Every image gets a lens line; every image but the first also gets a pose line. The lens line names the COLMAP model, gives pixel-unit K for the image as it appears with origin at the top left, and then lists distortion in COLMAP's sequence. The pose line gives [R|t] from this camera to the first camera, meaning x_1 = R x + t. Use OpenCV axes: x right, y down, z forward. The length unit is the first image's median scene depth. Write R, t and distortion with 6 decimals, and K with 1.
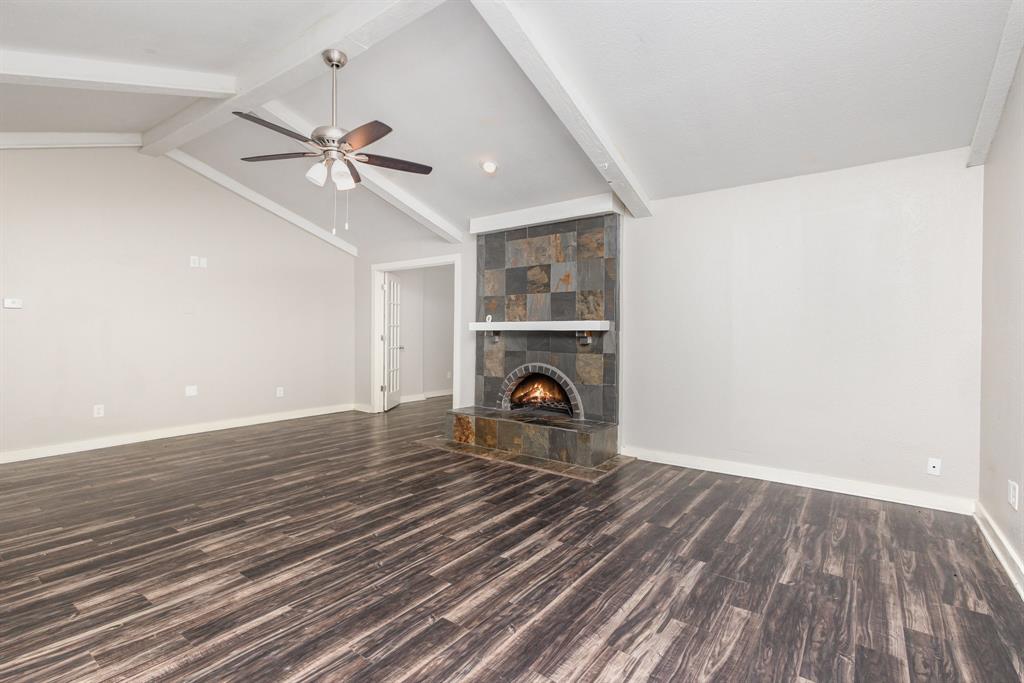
lens RADIAL K [[469.5, 0, 511.9], [0, 469.5, 337.4], [0, 0, 1]] dist [0.000261, -0.000255]
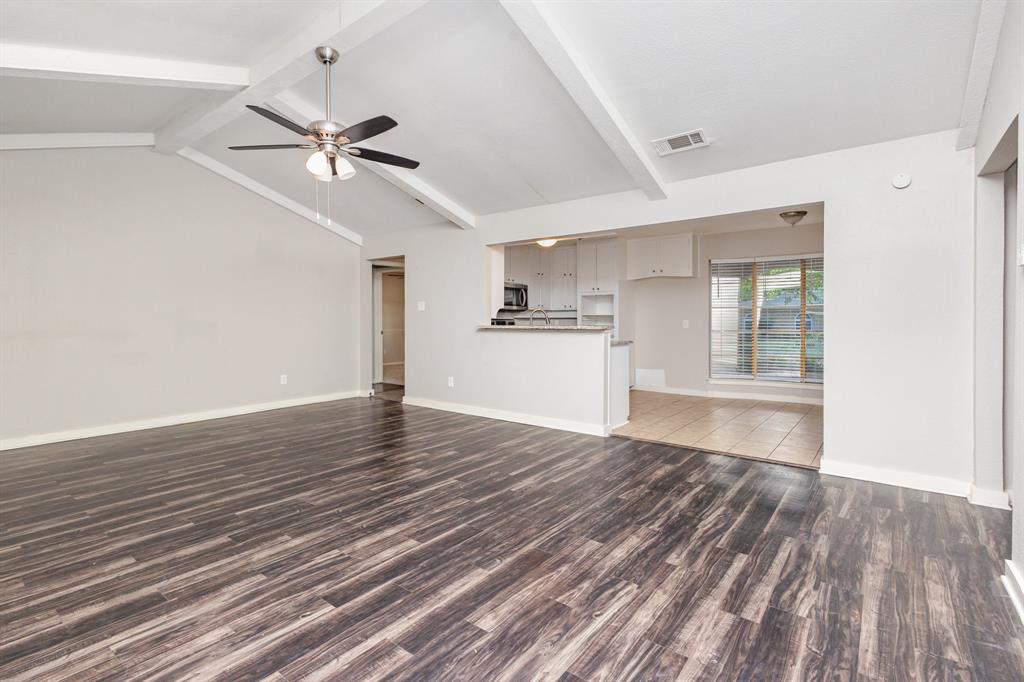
lens RADIAL K [[469.5, 0, 512.6], [0, 469.5, 333.2], [0, 0, 1]] dist [0.000261, -0.000255]
pose [[-0.999767, -0.004705, 0.021070, -0.738709], [-0.003961, 0.999373, 0.035195, -0.018849], [-0.021223, 0.035103, -0.999158, 1.858387]]
